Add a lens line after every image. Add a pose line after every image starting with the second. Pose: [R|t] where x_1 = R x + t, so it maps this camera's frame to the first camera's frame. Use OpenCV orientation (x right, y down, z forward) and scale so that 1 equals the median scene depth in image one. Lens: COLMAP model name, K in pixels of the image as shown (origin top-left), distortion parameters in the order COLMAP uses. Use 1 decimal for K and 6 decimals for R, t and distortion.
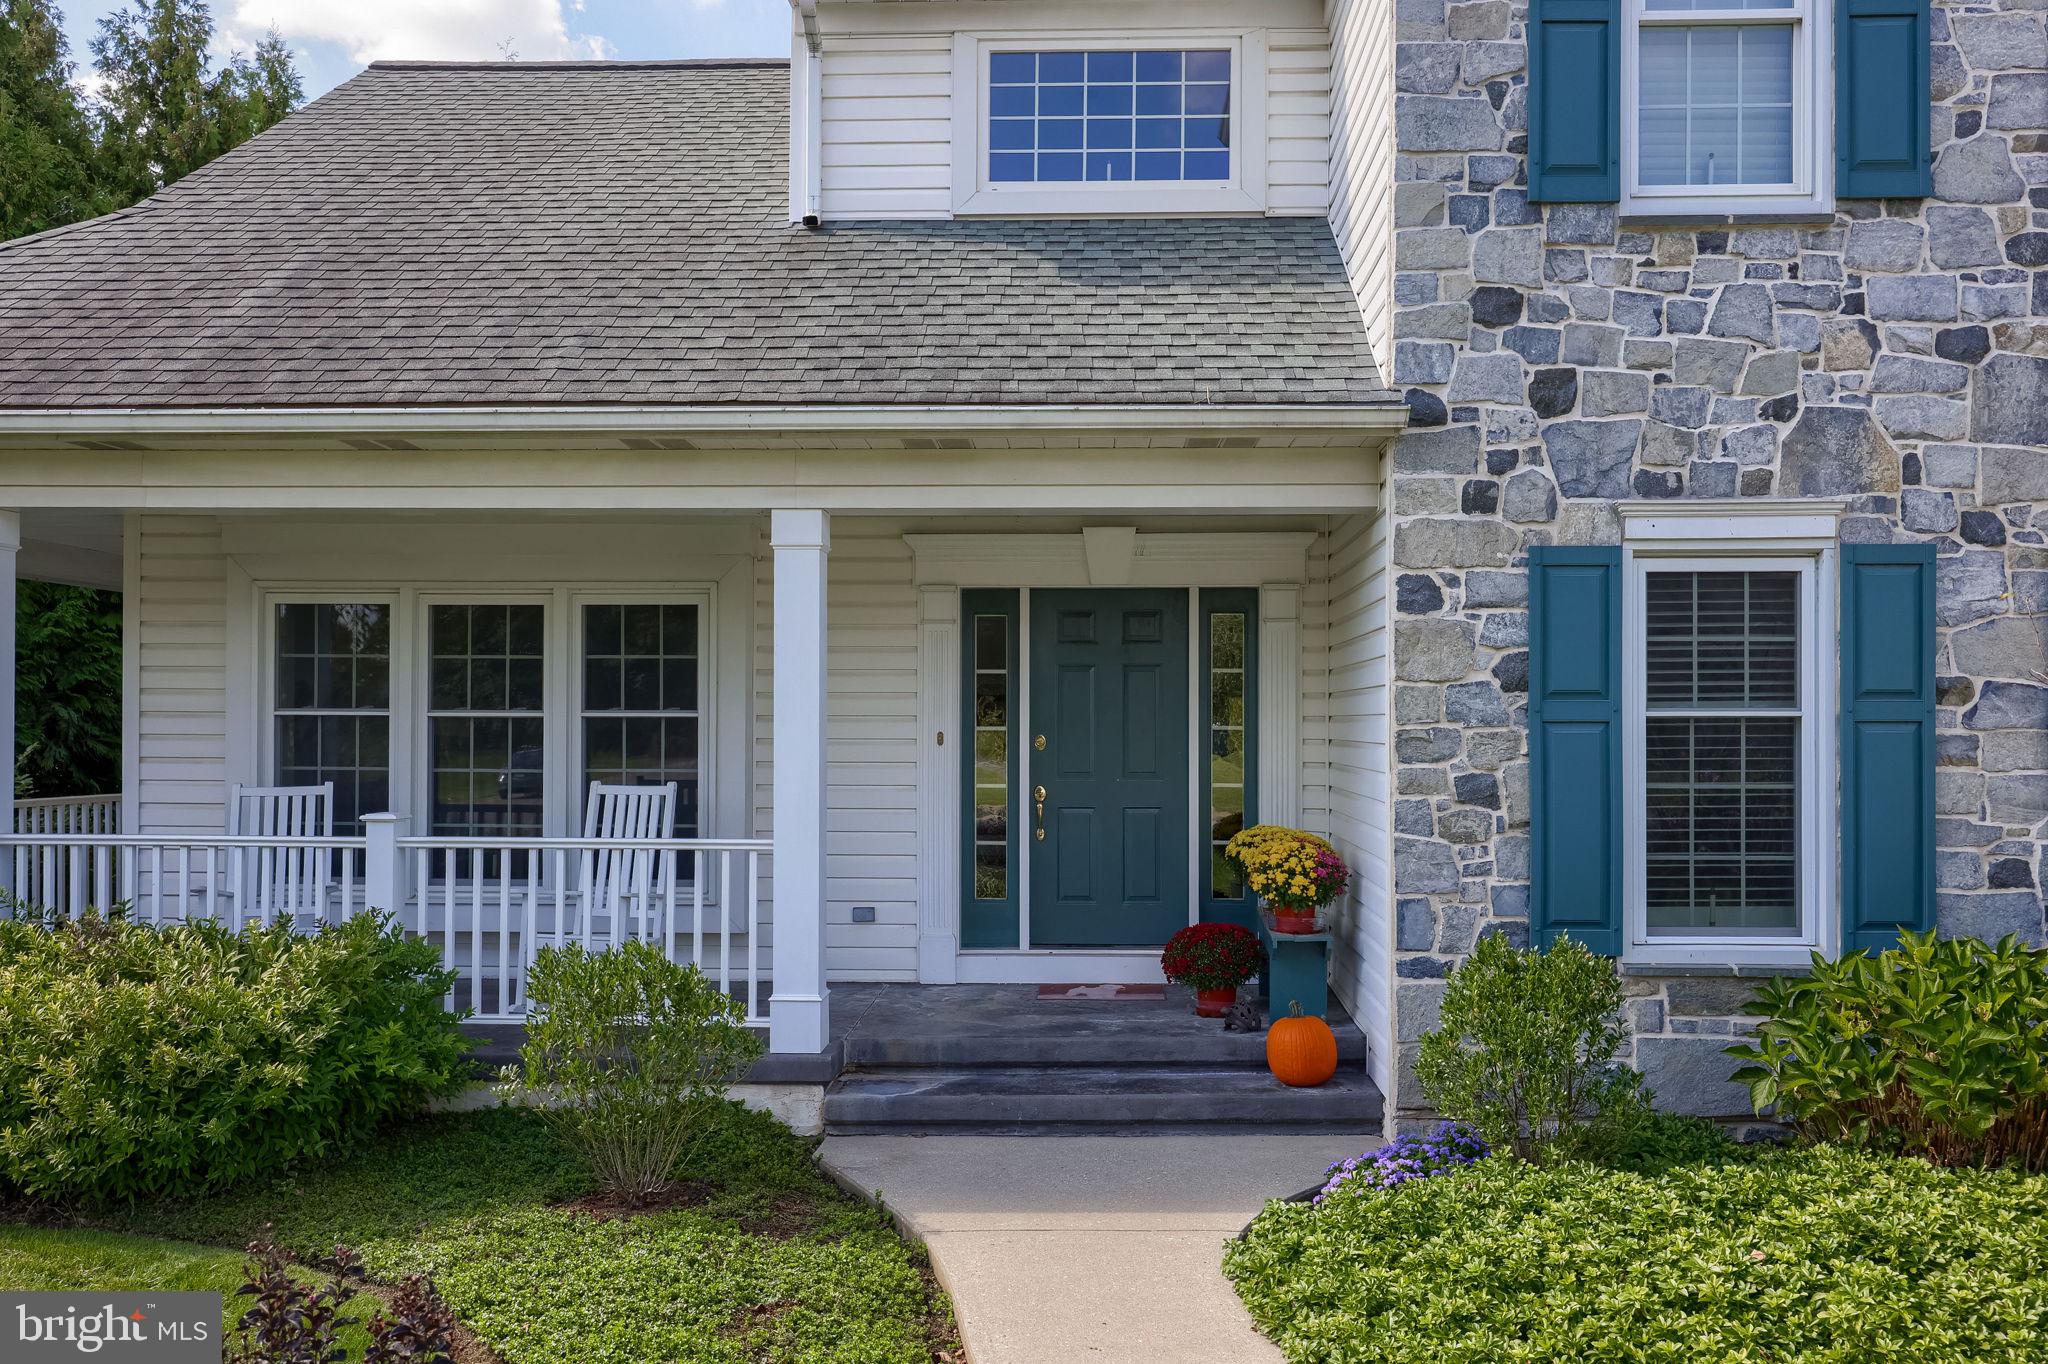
lens RADIAL K [[1616.6, 0, 1020.7], [0, 1616.6, 692.8], [0, 0, 1]] dist [-0.002221, 0.006677]
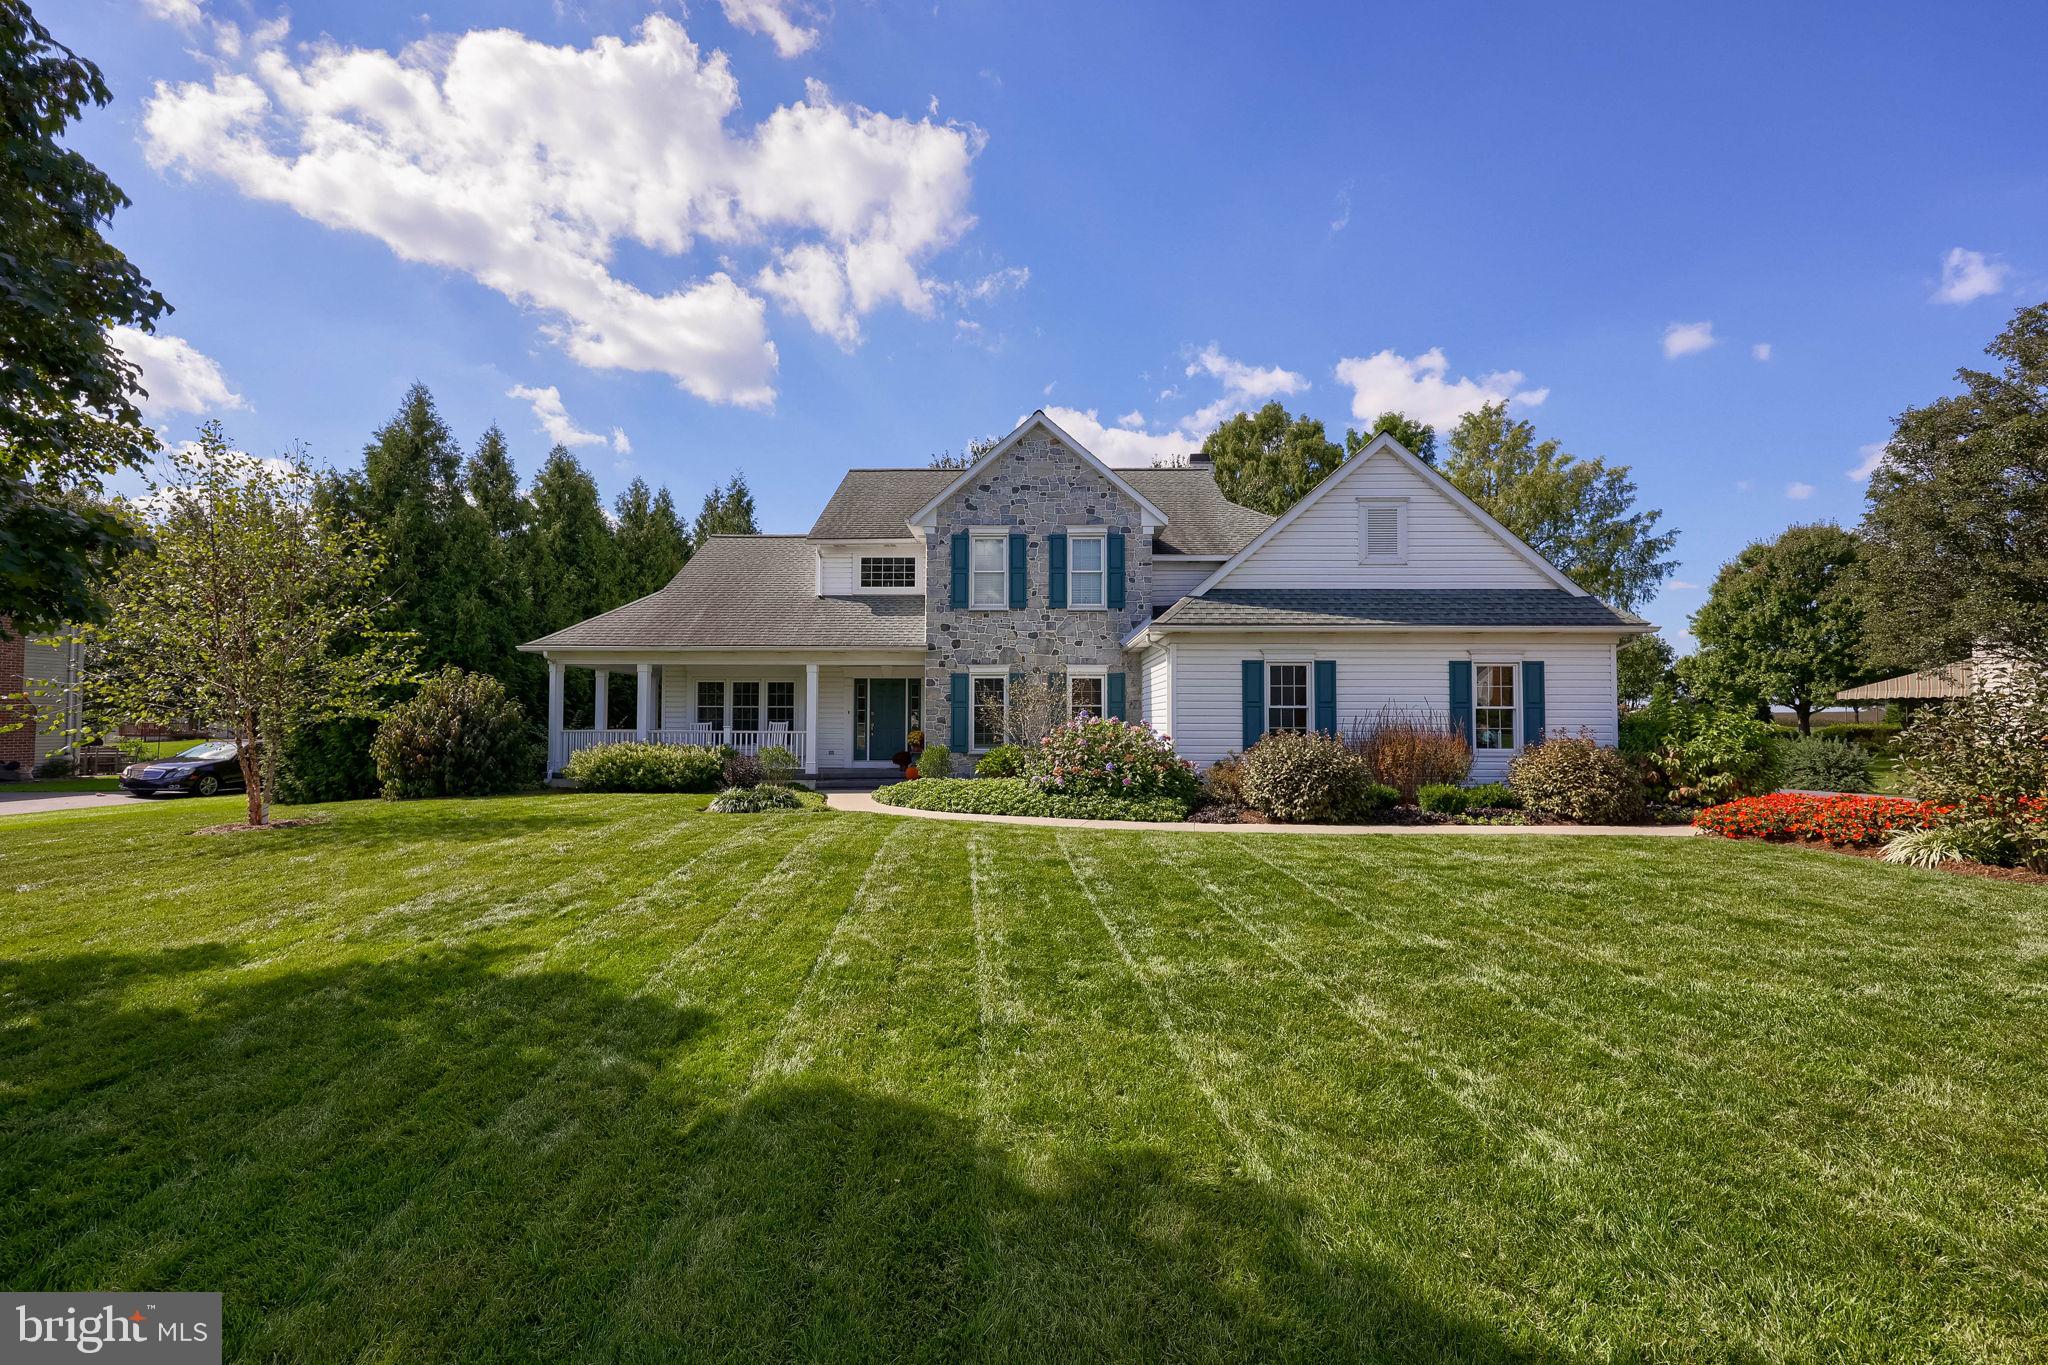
lens RADIAL K [[832.5, 0, 1005.6], [0, 832.5, 687.2], [0, 0, 1]] dist [-0.003390, 0.000916]
pose [[0.999769, 0.001316, 0.021474, 0.385340], [-0.000725, 0.999622, -0.027490, 0.023784], [-0.021502, 0.027468, 0.999391, -1.499394]]
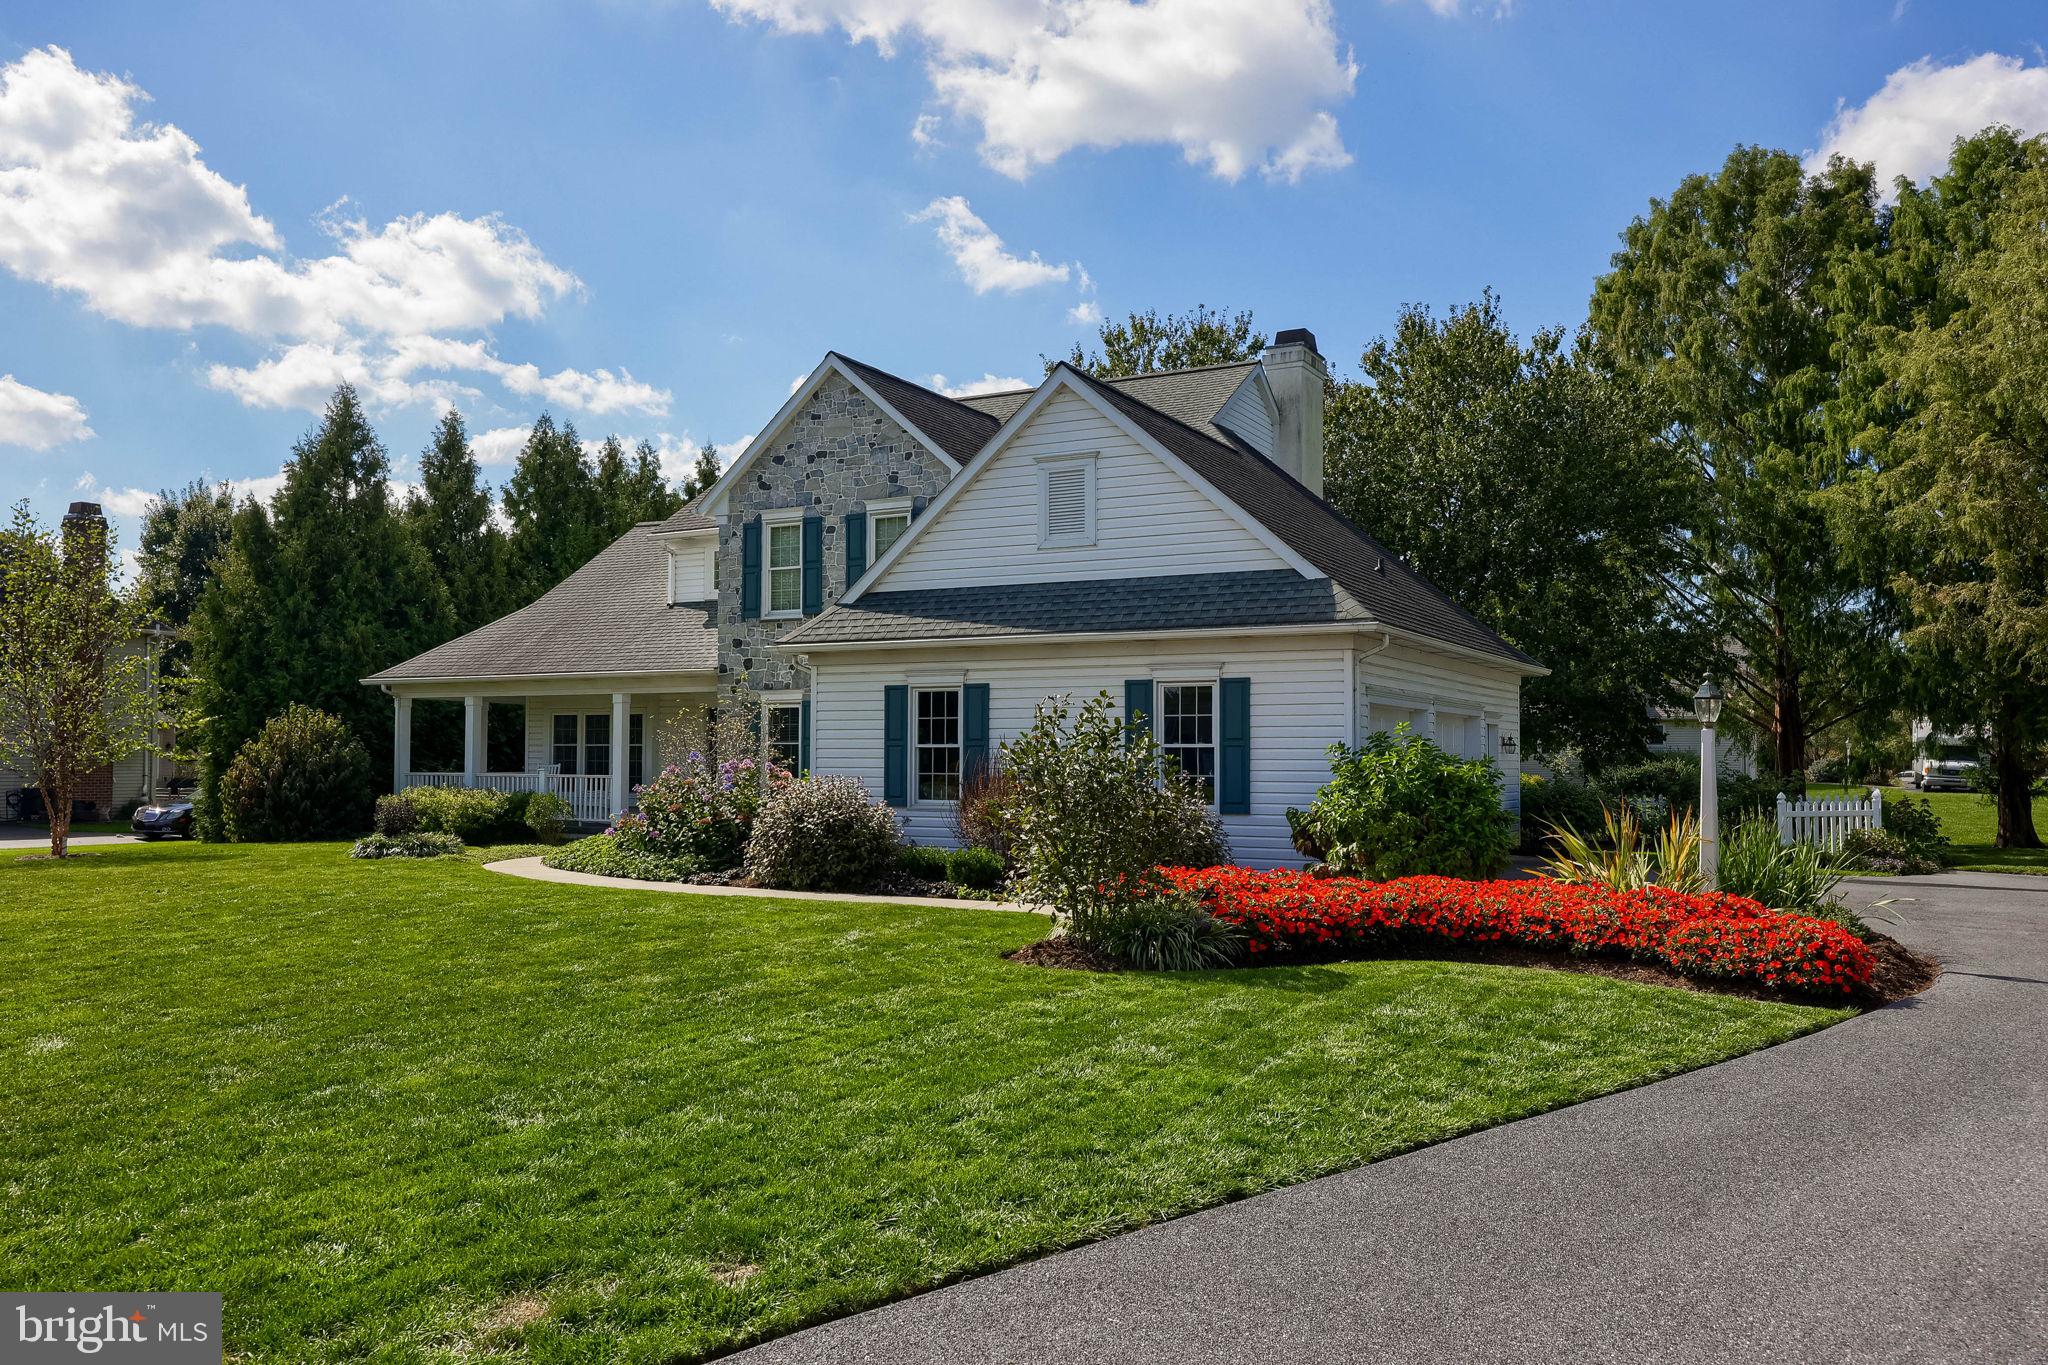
lens RADIAL K [[1616.6, 0, 1024.1], [0, 1616.6, 683.6], [0, 0, 1]] dist [-0.002221, 0.006677]
pose [[0.888080, -0.020276, -0.459242, 2.501280], [0.004445, 0.999359, -0.035527, 0.008592], [0.459667, 0.029510, 0.887601, -2.030239]]
